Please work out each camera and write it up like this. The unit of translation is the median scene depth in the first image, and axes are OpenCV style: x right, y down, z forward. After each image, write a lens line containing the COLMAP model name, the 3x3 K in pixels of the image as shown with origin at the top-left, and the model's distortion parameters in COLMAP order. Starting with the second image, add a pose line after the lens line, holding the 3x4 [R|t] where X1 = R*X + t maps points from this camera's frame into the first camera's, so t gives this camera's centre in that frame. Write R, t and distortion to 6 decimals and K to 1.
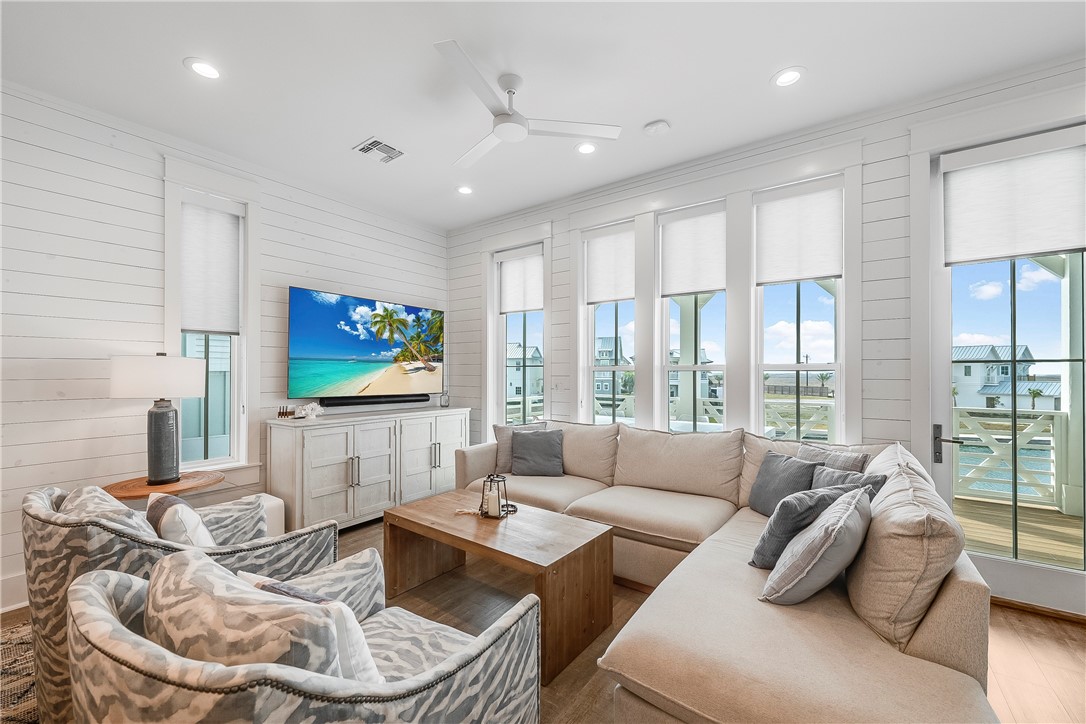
lens RADIAL K [[428.6, 0, 546.1], [0, 428.6, 370.1], [0, 0, 1]] dist [0.002473, -0.000497]
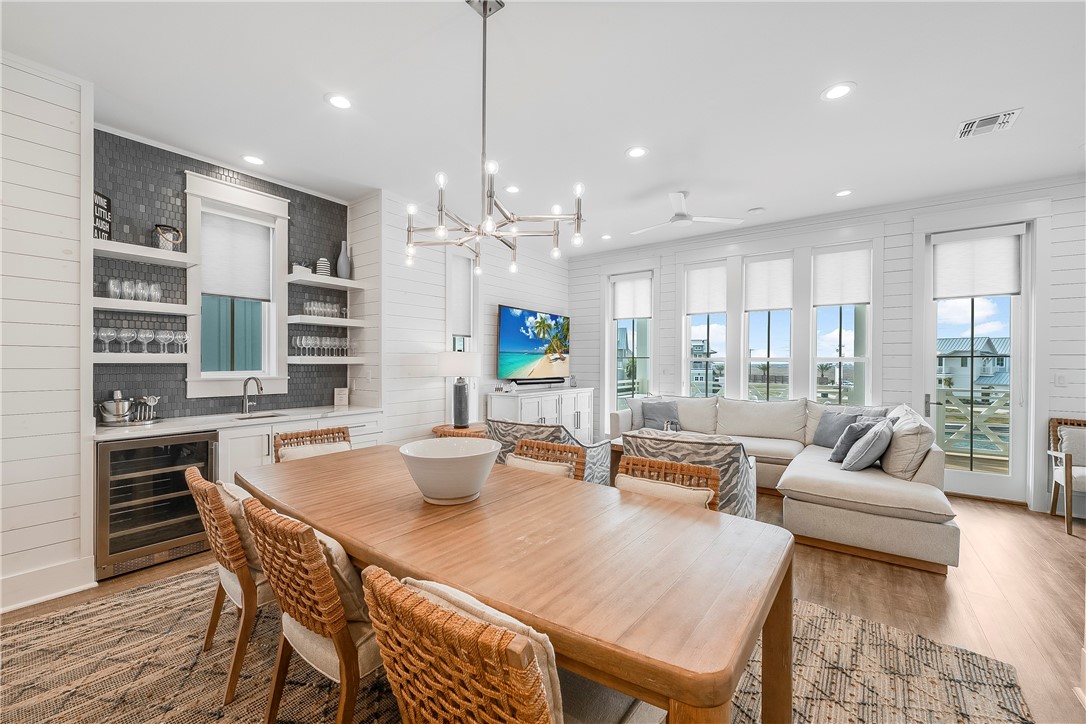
lens RADIAL K [[428.6, 0, 542.0], [0, 428.6, 364.0], [0, 0, 1]] dist [0.002473, -0.000497]
pose [[0.999988, 0.004116, -0.002828, -0.394833], [-0.004086, 0.999934, 0.010771, -0.002910], [0.002872, -0.010759, 0.999938, -0.454617]]
